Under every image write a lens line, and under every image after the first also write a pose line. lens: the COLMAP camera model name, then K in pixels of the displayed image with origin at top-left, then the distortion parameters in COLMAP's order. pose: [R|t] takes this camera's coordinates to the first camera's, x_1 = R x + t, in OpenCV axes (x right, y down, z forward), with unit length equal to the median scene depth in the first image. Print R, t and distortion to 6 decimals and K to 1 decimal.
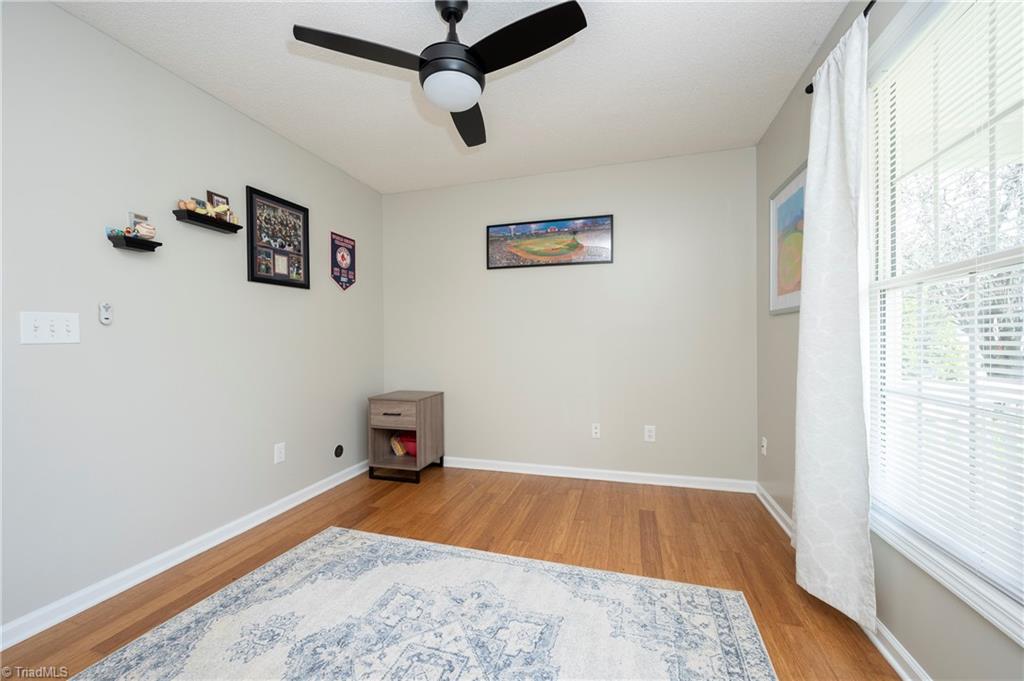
lens RADIAL K [[408.2, 0, 513.6], [0, 408.2, 339.2], [0, 0, 1]] dist [-0.001755, 0.000469]
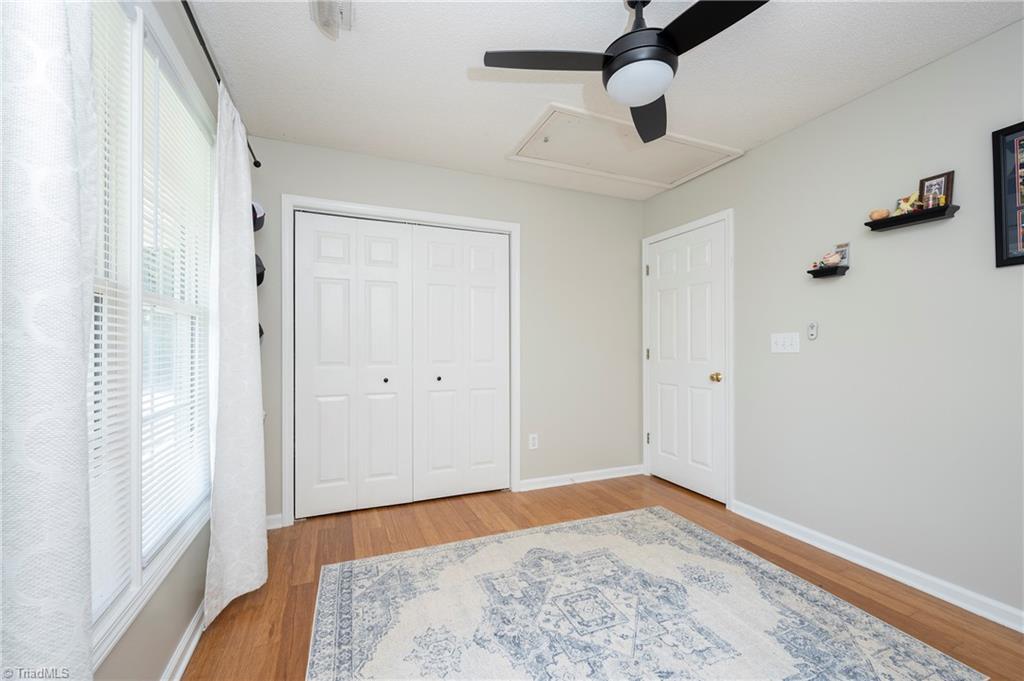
lens RADIAL K [[408.2, 0, 510.5], [0, 408.2, 340.0], [0, 0, 1]] dist [-0.001755, 0.000469]
pose [[-0.776904, -0.002979, -0.629612, 0.634353], [0.010497, 0.999789, -0.017683, -0.021579], [0.629531, -0.020348, -0.776708, 1.477268]]
